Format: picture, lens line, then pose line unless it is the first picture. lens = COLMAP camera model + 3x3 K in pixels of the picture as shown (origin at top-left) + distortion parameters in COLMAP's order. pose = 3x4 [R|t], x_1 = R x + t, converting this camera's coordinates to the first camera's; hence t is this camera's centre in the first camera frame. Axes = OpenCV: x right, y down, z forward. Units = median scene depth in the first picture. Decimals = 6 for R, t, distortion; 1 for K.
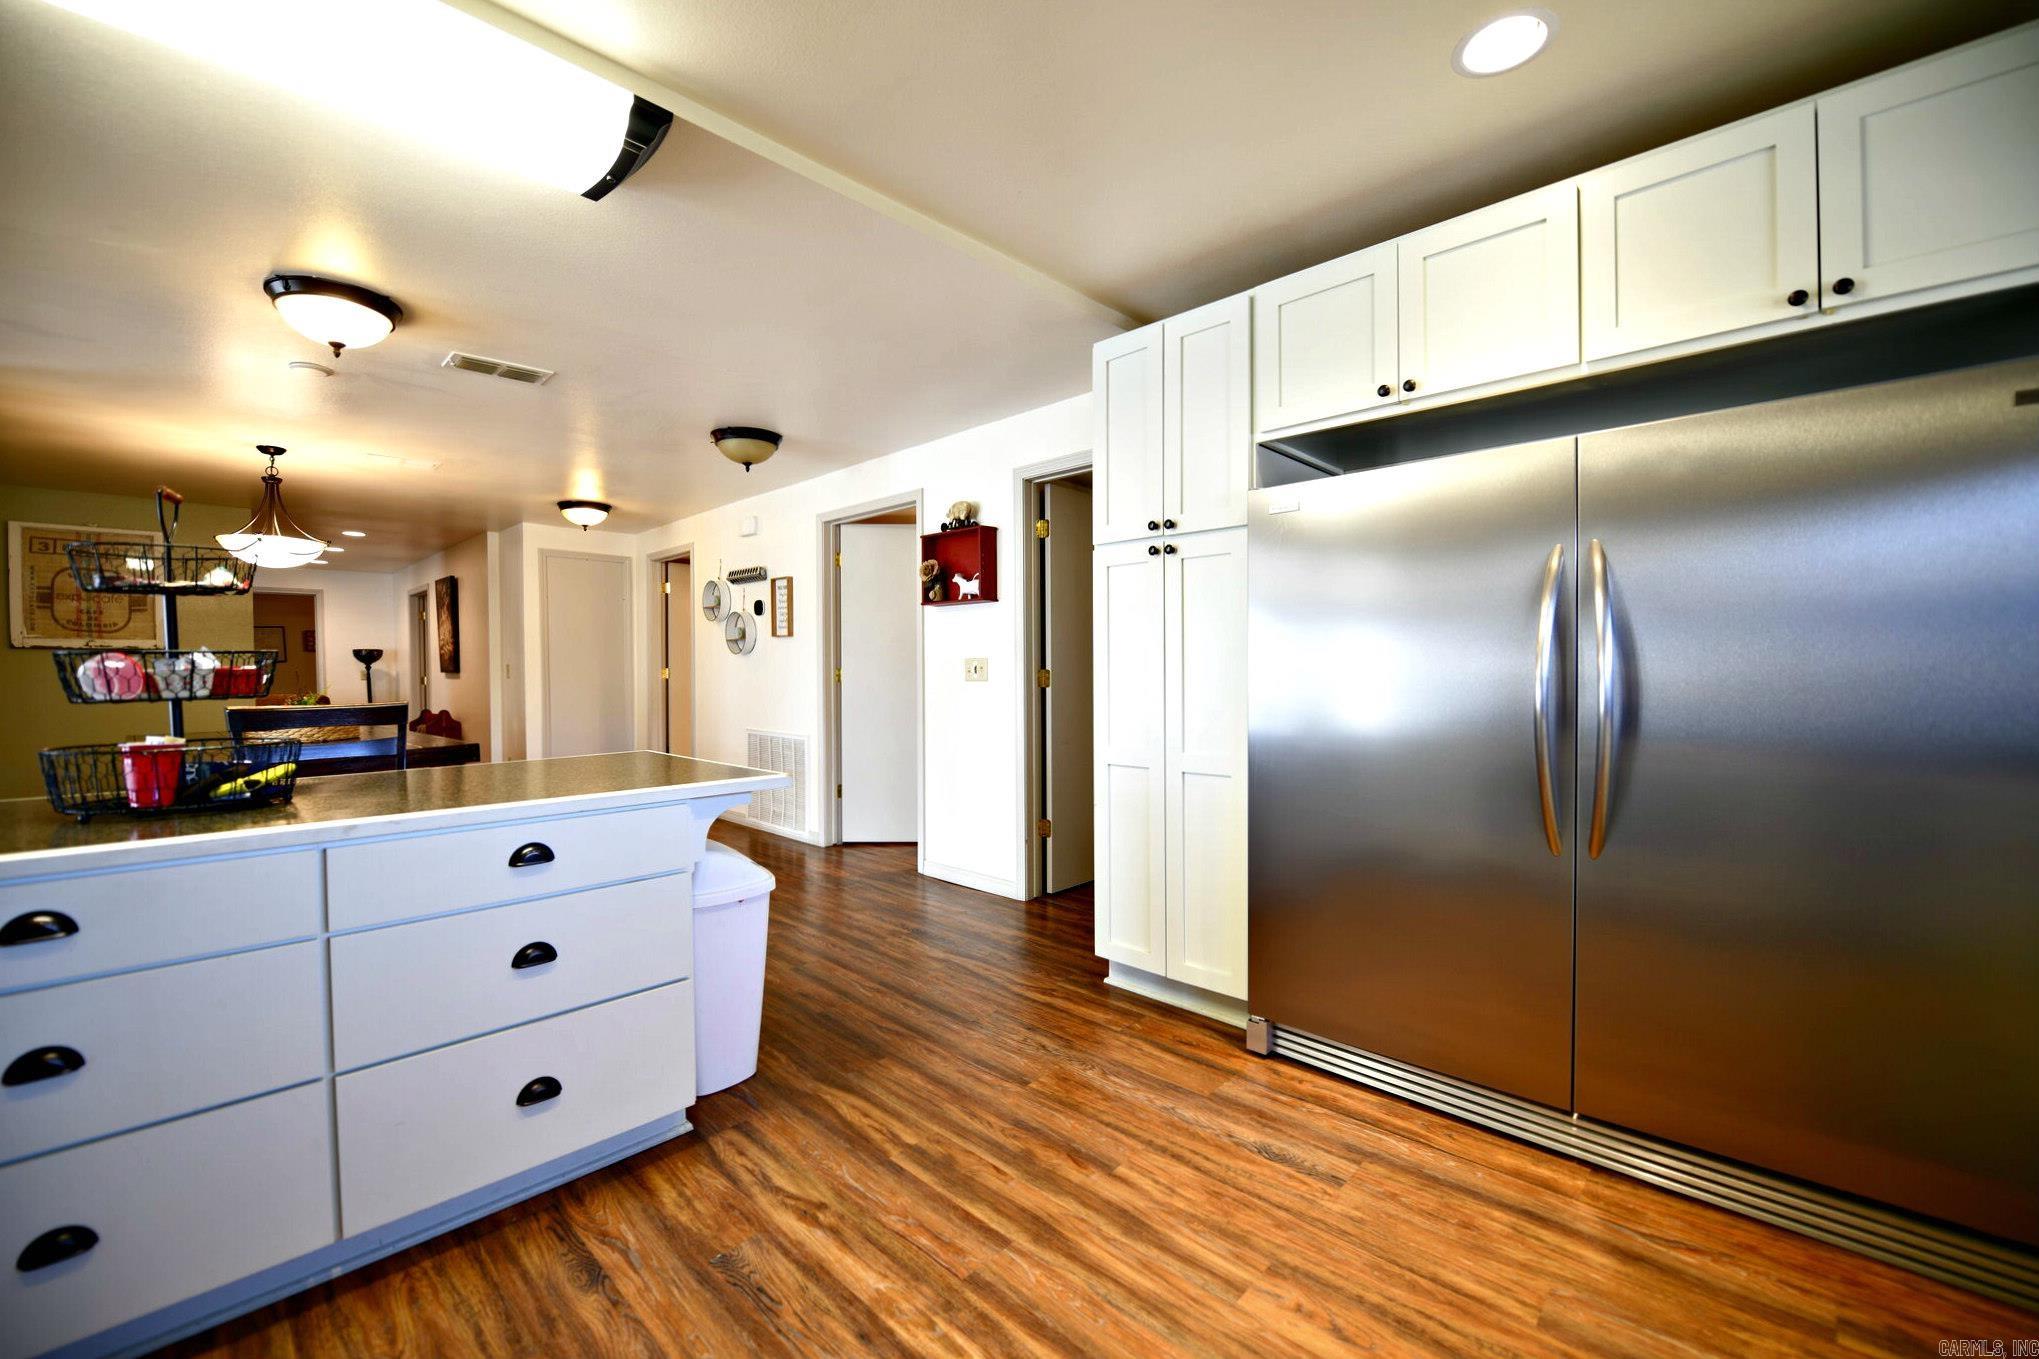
lens RADIAL K [[813.6, 0, 1017.4], [0, 813.6, 684.7], [0, 0, 1]] dist [-0.014463, -0.002980]
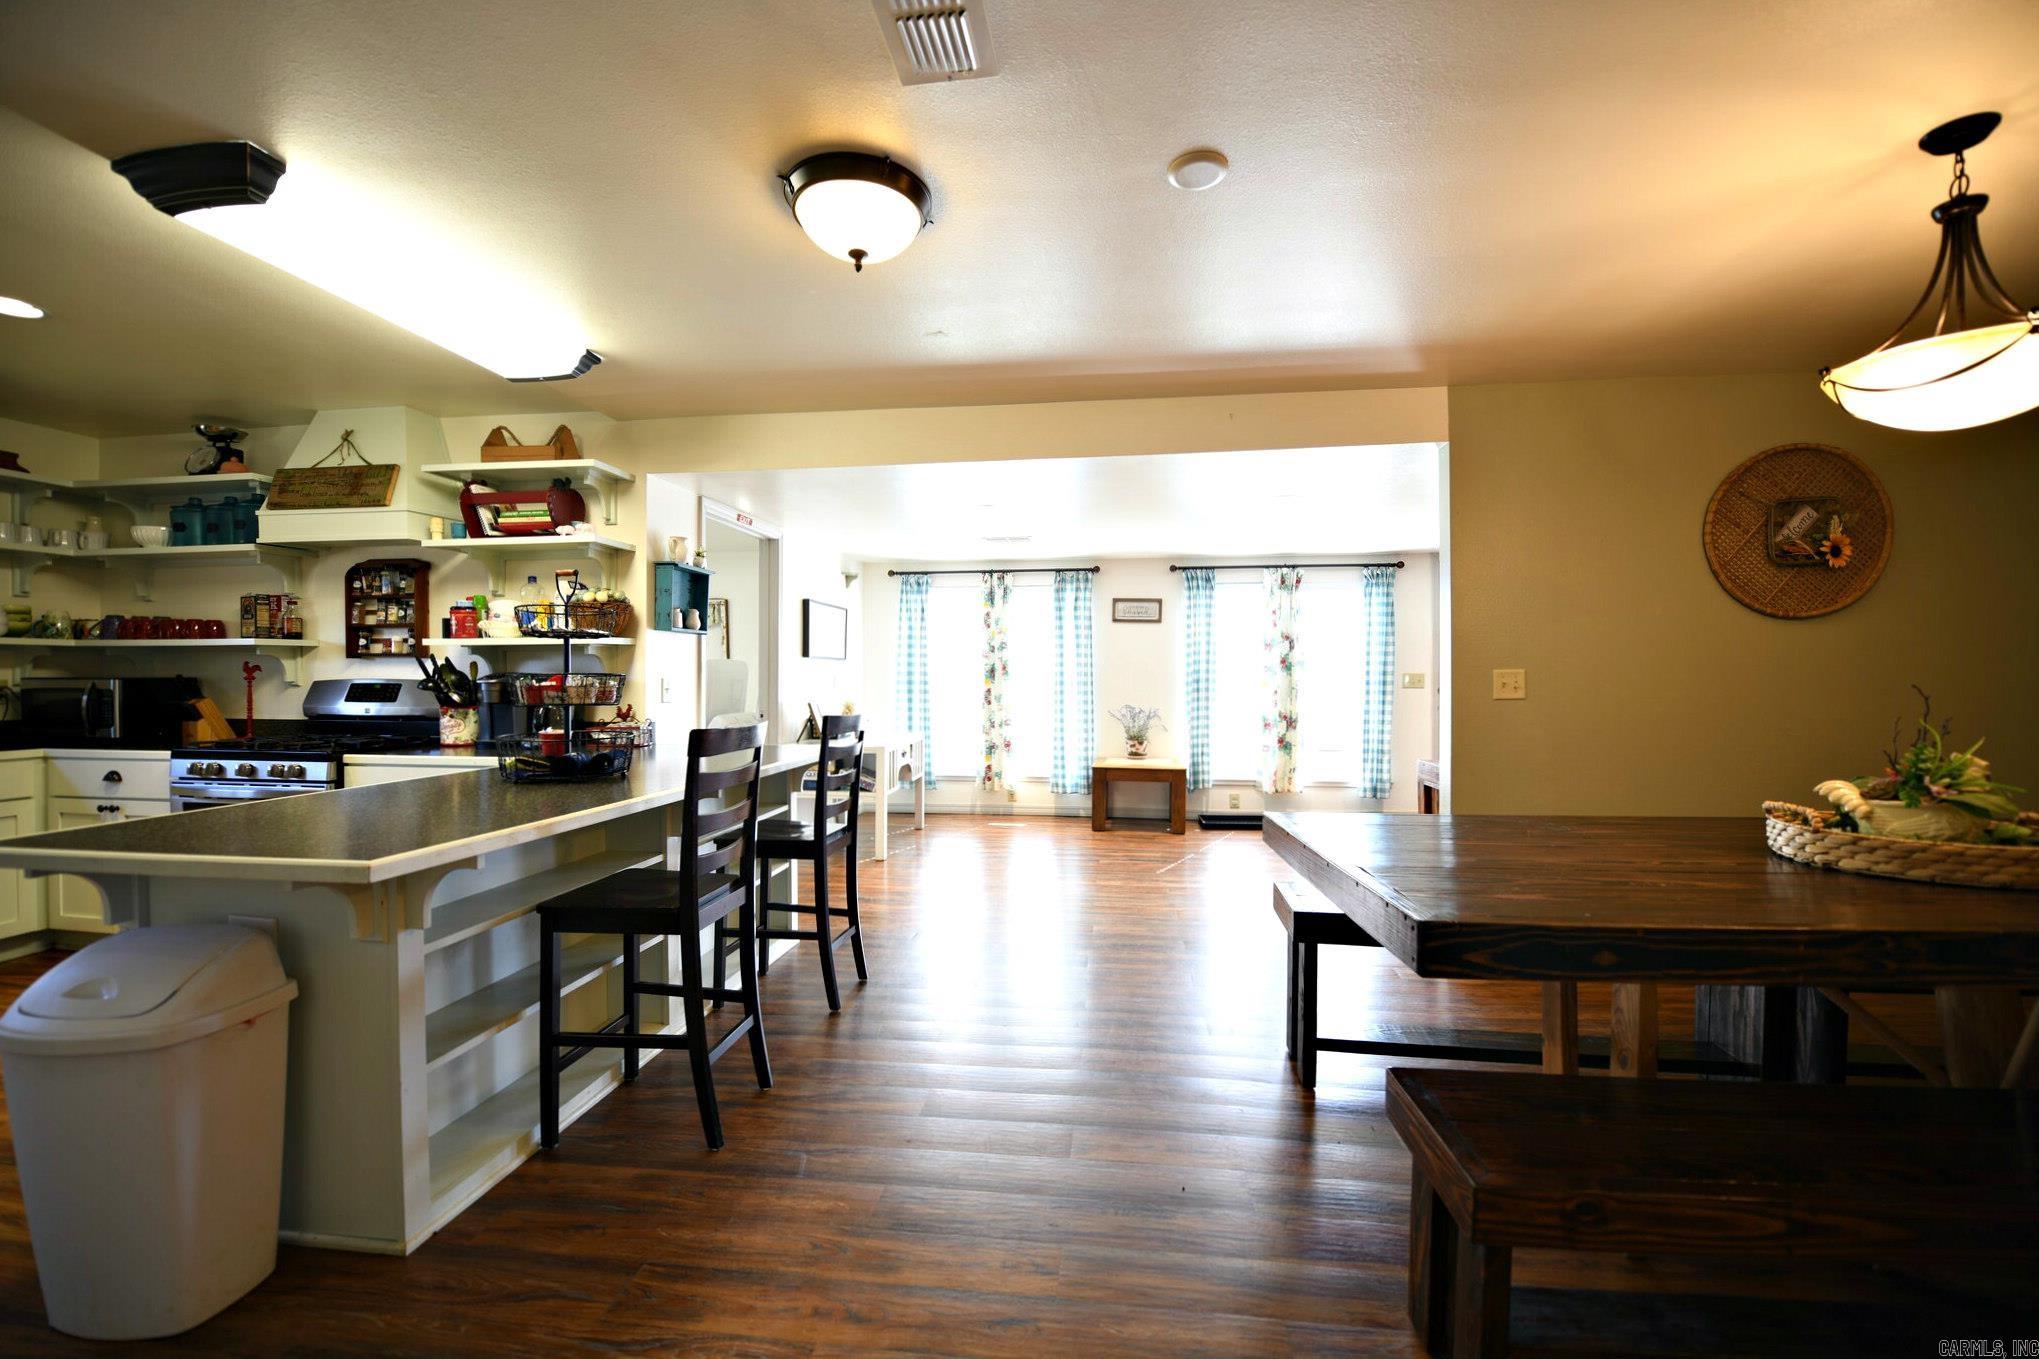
lens RADIAL K [[813.6, 0, 1017.4], [0, 813.6, 684.7], [0, 0, 1]] dist [-0.014463, -0.002980]
pose [[-0.806691, 0.015325, -0.590775, -0.255582], [-0.003310, 0.999531, 0.030449, -0.022074], [0.590964, 0.026519, -0.806262, 0.856917]]
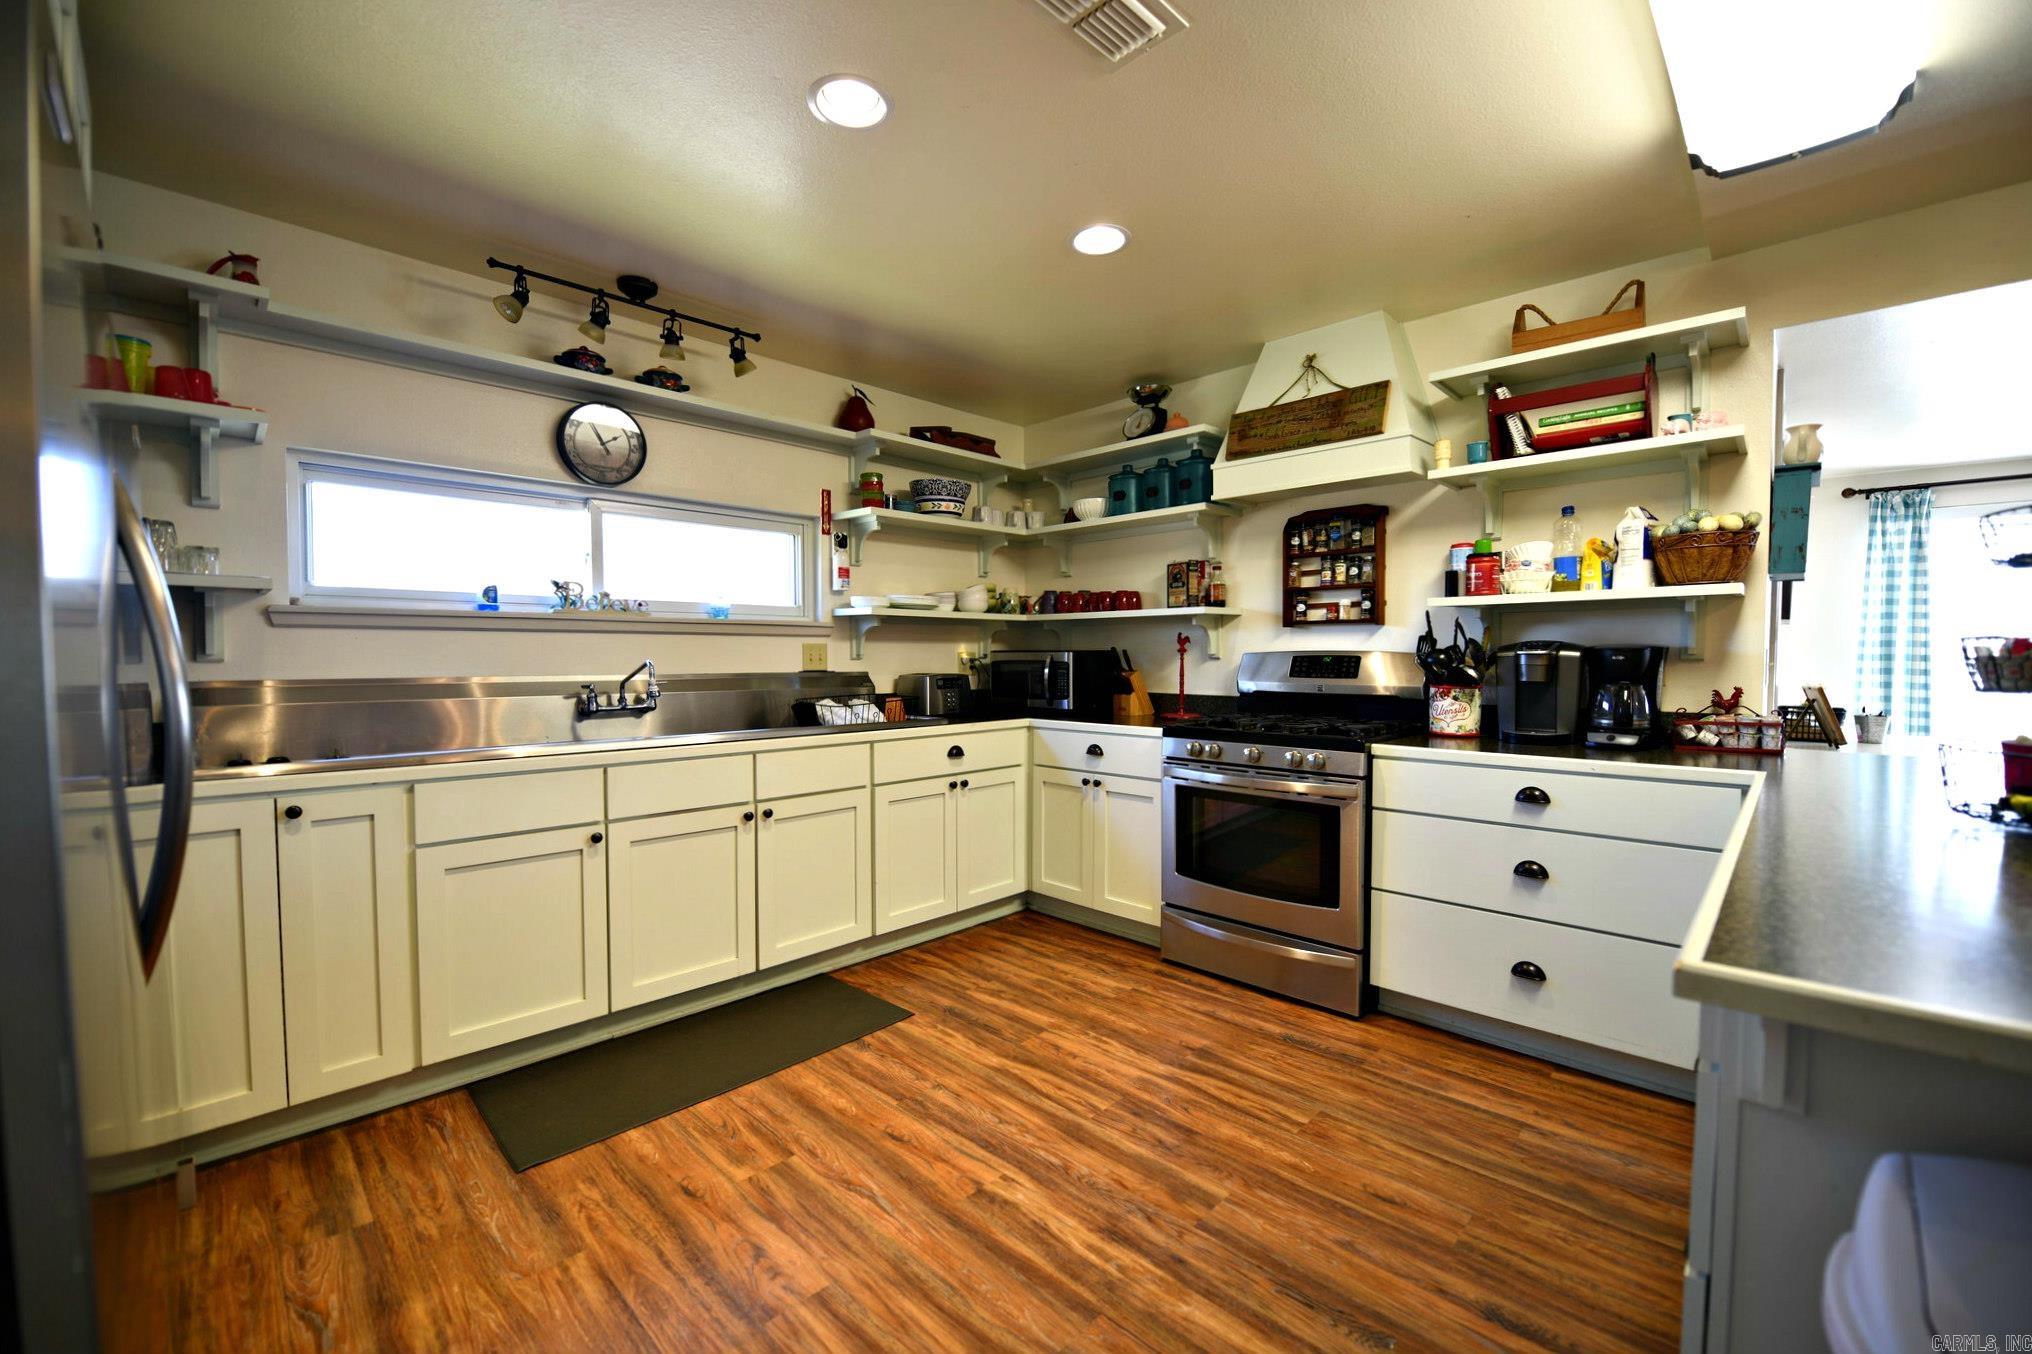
lens RADIAL K [[810.9, 0, 1013.9], [0, 810.9, 682.2], [0, 0, 1]] dist [-0.014463, -0.002980]
pose [[-0.999767, 0.011367, 0.018336, 0.002563], [0.012314, 0.998552, 0.052374, -0.014533], [-0.017714, 0.052587, -0.998459, 0.556261]]
